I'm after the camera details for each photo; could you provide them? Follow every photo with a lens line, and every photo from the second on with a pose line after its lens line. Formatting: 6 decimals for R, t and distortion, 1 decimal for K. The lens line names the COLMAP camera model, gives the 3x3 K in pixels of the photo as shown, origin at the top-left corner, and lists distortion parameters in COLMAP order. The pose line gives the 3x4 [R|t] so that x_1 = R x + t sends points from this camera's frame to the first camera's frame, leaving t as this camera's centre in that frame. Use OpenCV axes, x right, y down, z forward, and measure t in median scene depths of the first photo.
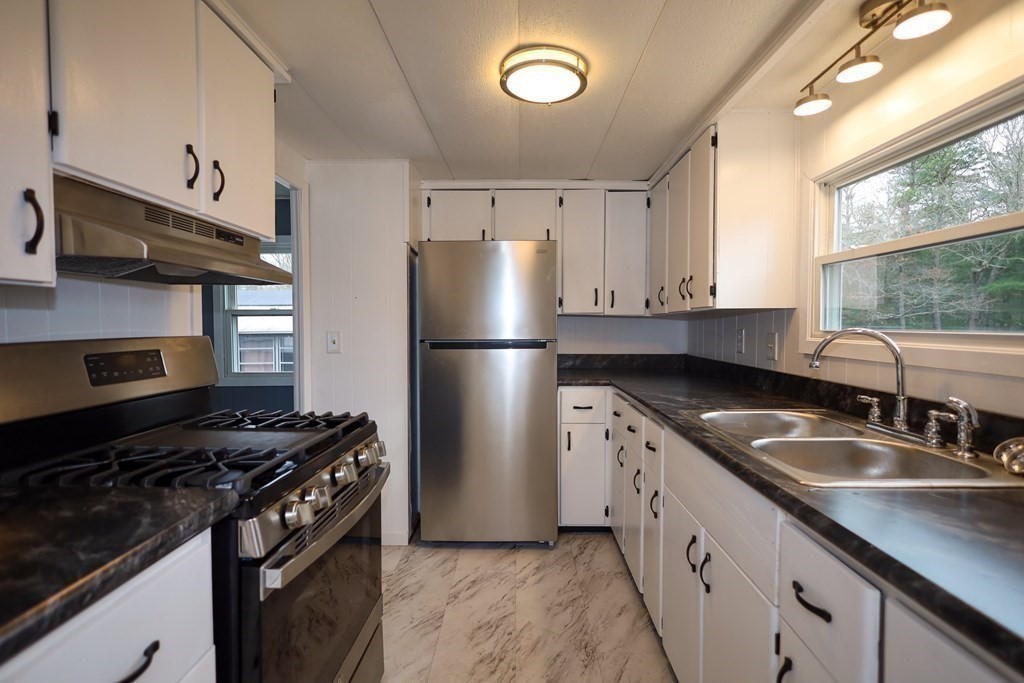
lens RADIAL K [[481.7, 0, 512.4], [0, 481.7, 337.5], [0, 0, 1]] dist [-0.000963, -0.000073]
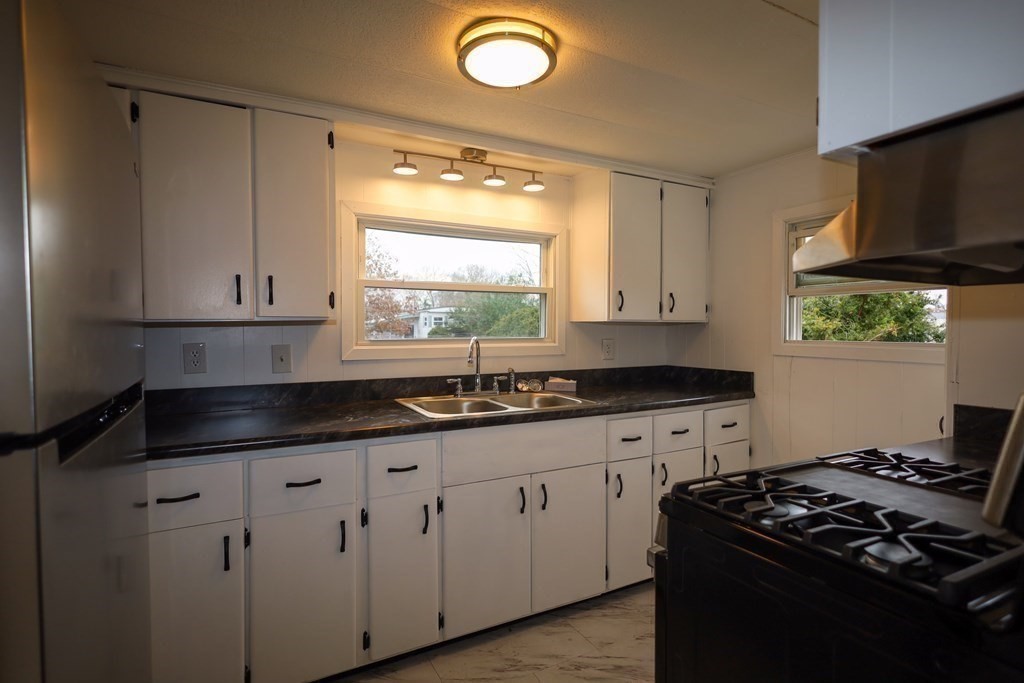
lens RADIAL K [[481.7, 0, 512.4], [0, 481.7, 337.5], [0, 0, 1]] dist [-0.000963, -0.000073]
pose [[-0.448490, -0.007656, 0.893755, -0.806505], [0.026144, 0.999423, 0.021680, -0.049435], [-0.893405, 0.033090, -0.448031, 1.562949]]
